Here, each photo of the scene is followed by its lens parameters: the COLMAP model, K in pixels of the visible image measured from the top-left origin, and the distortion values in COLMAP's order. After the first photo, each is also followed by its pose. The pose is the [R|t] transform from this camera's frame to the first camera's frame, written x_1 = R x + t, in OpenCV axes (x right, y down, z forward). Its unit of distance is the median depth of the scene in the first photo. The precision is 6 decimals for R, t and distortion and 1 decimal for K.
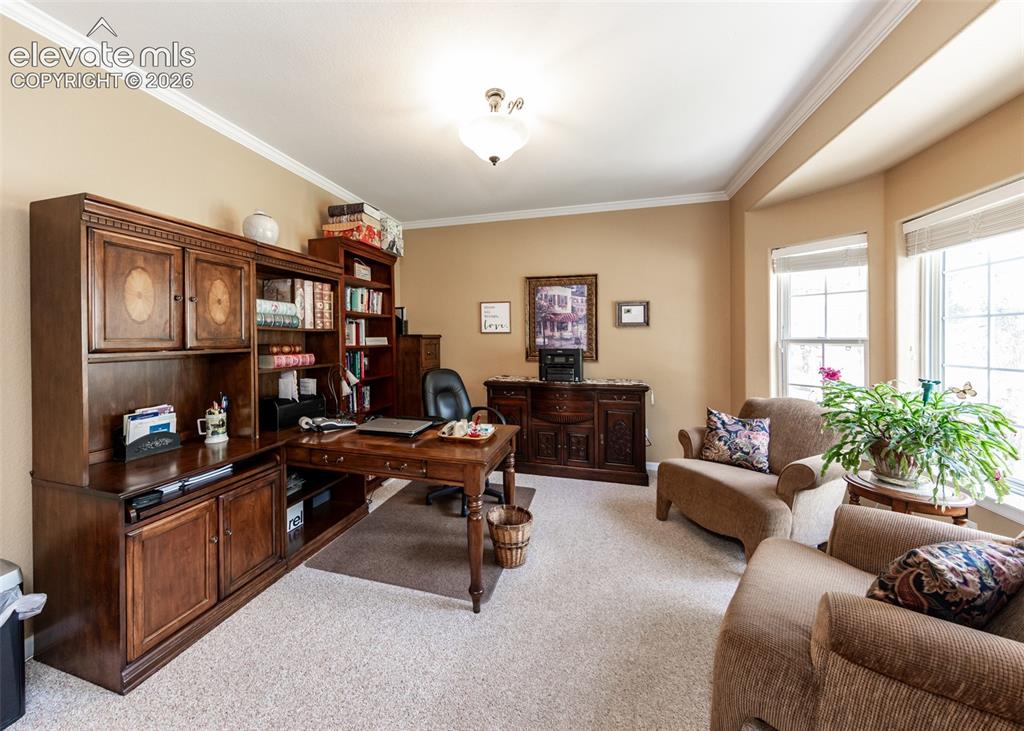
lens RADIAL K [[372.2, 0, 486.9], [0, 372.2, 339.3], [0, 0, 1]] dist [0.000729, 0.000030]
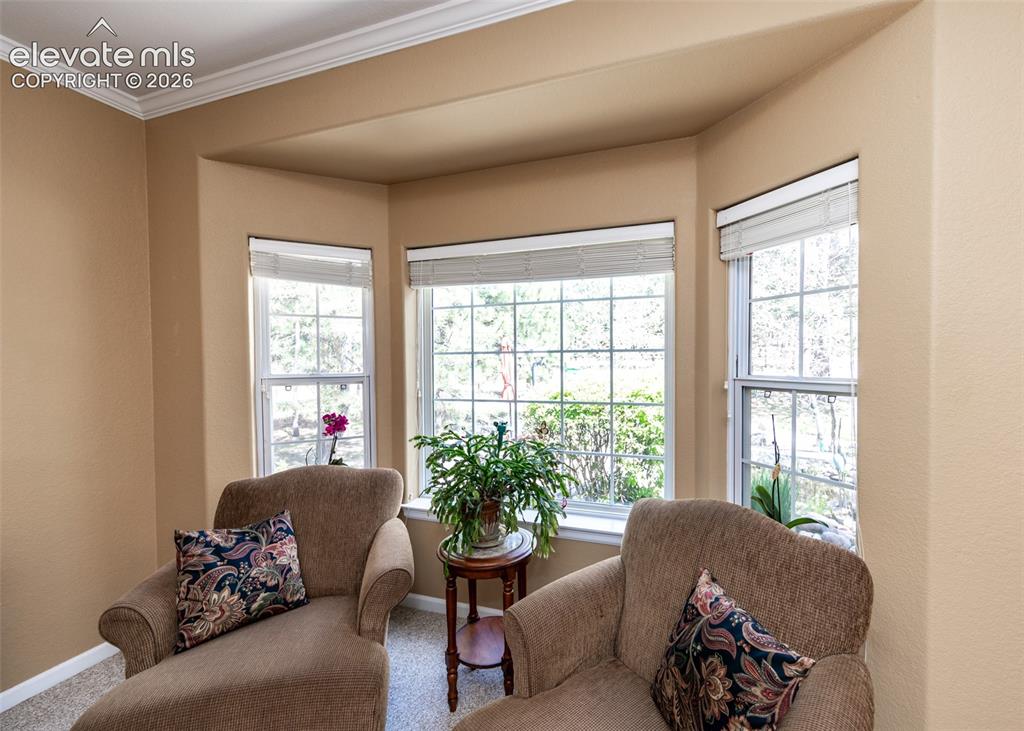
lens RADIAL K [[419.3, 0, 515.8], [0, 419.3, 351.4], [0, 0, 1]] dist [0.000260, -0.000217]
pose [[0.037906, -0.001908, 0.999280, 0.073601], [0.017017, 0.999854, 0.001264, -0.046699], [-0.999136, 0.016957, 0.037932, 0.588195]]
